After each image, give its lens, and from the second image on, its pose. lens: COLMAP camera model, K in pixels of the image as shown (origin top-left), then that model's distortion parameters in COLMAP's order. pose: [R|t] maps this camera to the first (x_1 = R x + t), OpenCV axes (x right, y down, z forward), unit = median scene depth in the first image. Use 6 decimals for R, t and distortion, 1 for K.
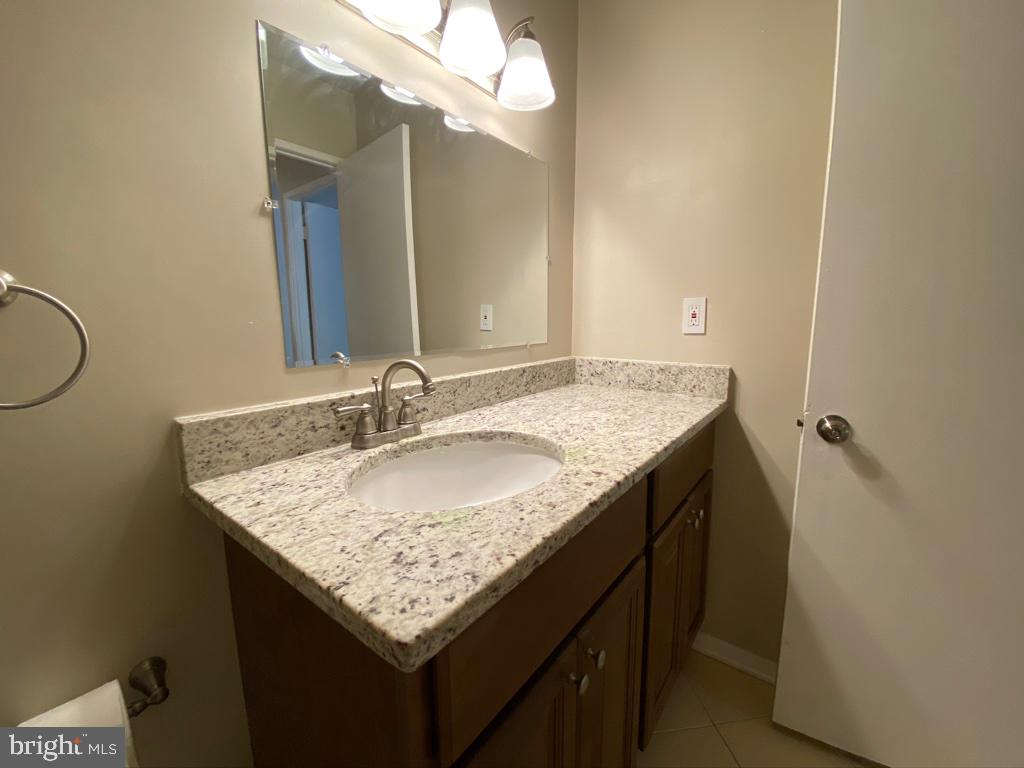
lens RADIAL K [[414.6, 0, 512.2], [0, 414.6, 378.6], [0, 0, 1]] dist [0.016960, -0.017487]
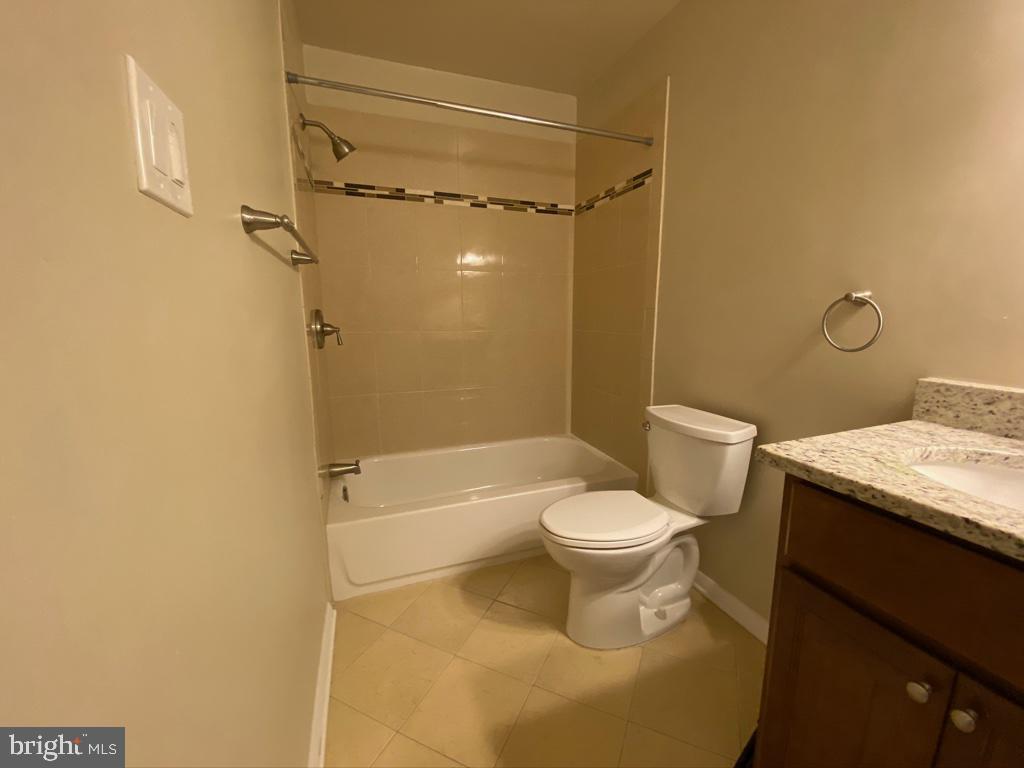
lens RADIAL K [[414.6, 0, 512.2], [0, 414.6, 378.6], [0, 0, 1]] dist [0.016960, -0.017487]
pose [[-0.535216, 0.145260, -0.832132, 1.263441], [-0.117153, 0.962819, 0.243425, -0.092585], [0.836552, 0.227772, -0.498298, 0.462561]]
